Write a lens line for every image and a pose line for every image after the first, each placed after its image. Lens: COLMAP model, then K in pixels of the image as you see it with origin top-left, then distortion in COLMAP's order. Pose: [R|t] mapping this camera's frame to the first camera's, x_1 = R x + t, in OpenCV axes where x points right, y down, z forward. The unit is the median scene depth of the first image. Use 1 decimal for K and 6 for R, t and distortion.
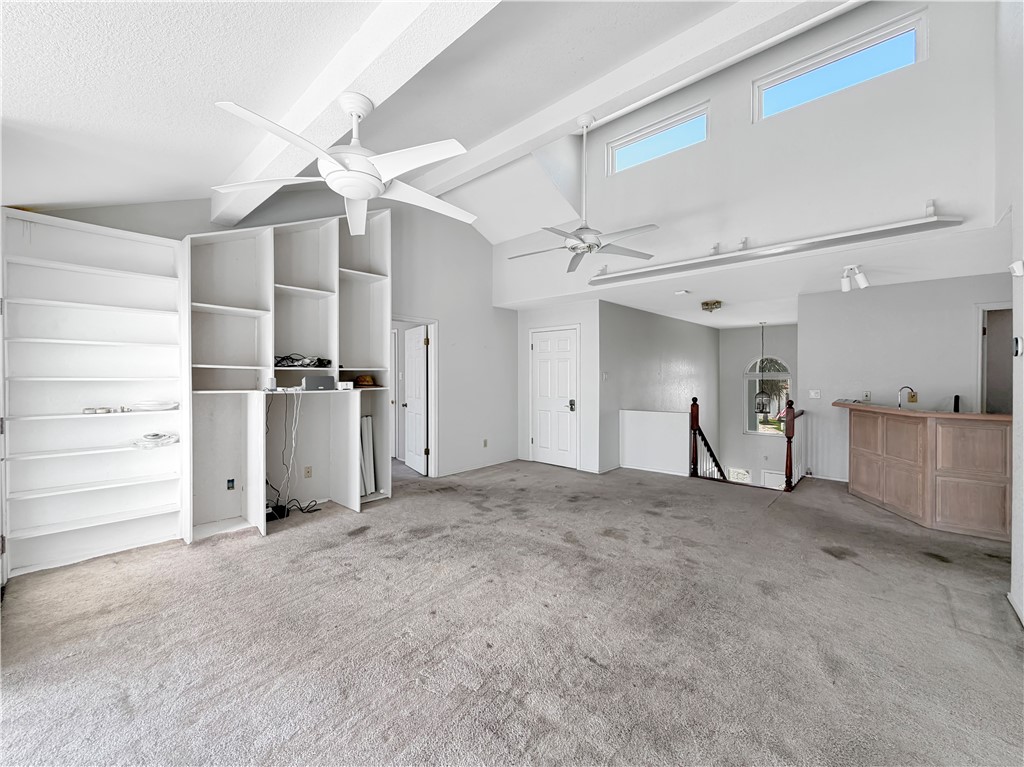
lens RADIAL K [[418.6, 0, 516.8], [0, 418.6, 377.8], [0, 0, 1]] dist [-0.002203, -0.000299]
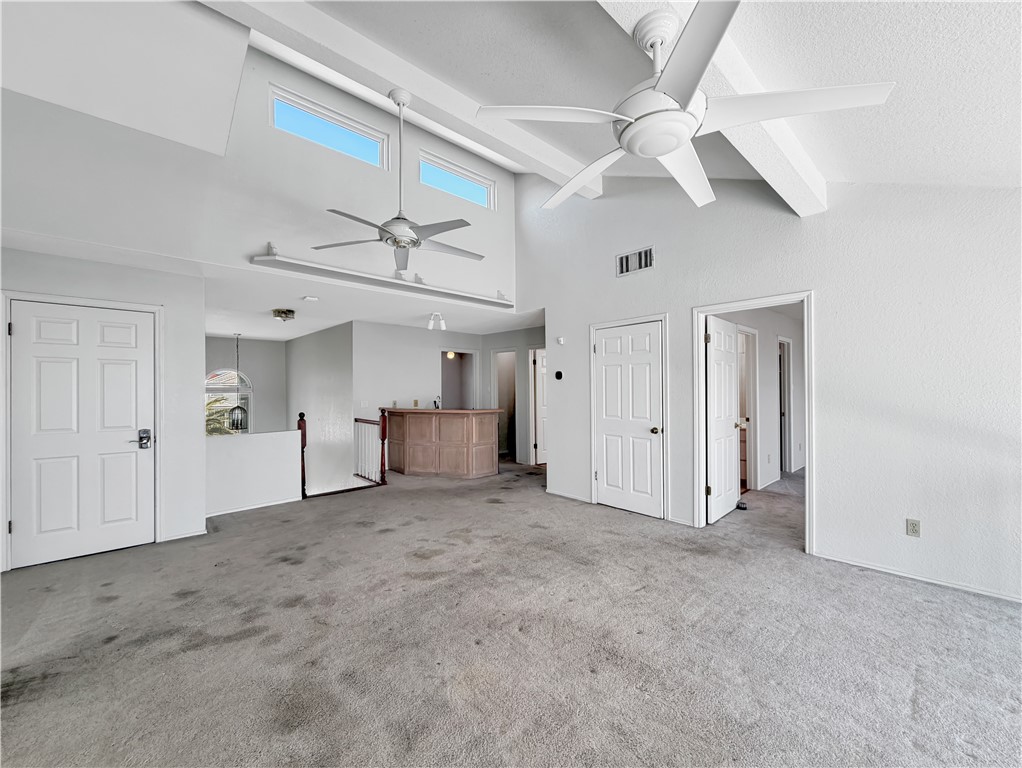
lens RADIAL K [[417.1, 0, 502.8], [0, 417.1, 383.7], [0, 0, 1]] dist [-0.002515, -0.000478]
pose [[0.090029, 0.012567, 0.995860, -0.617575], [0.009707, 0.999862, -0.013495, -0.000957], [-0.995892, 0.010882, 0.089894, 0.644623]]
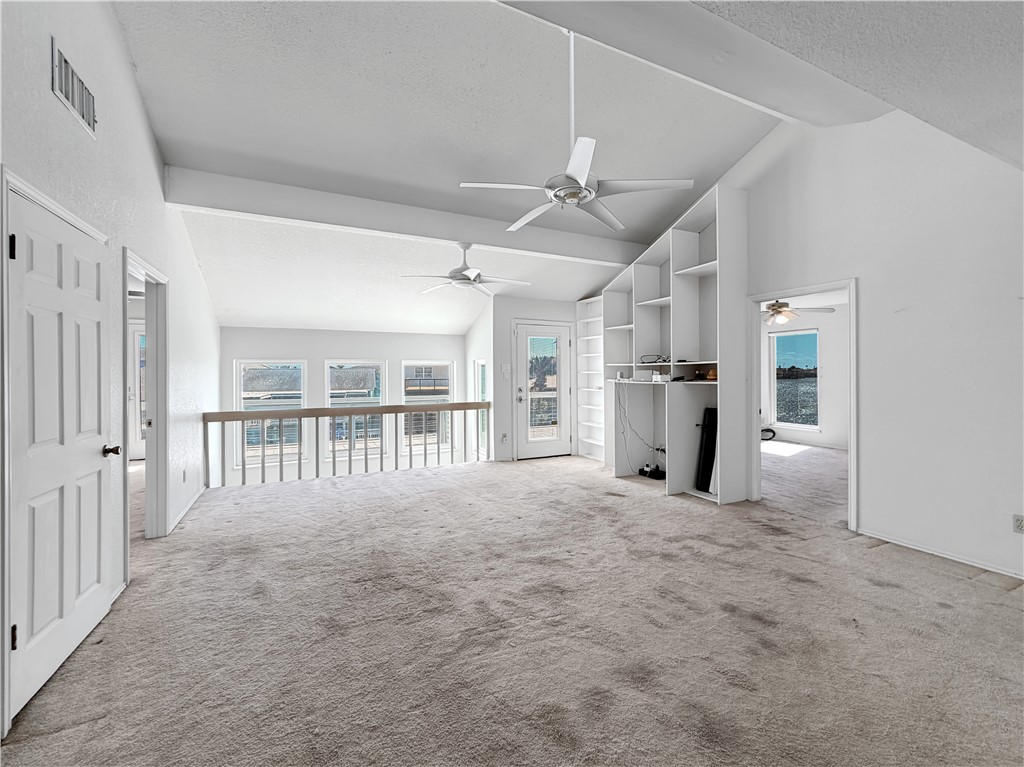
lens RADIAL K [[417.9, 0, 495.4], [0, 417.9, 376.6], [0, 0, 1]] dist [-0.002515, -0.000478]
pose [[-0.396232, 0.010783, -0.918087, 0.787910], [-0.001434, 0.999923, 0.012363, 0.007150], [0.918149, 0.006215, -0.396186, 1.043481]]
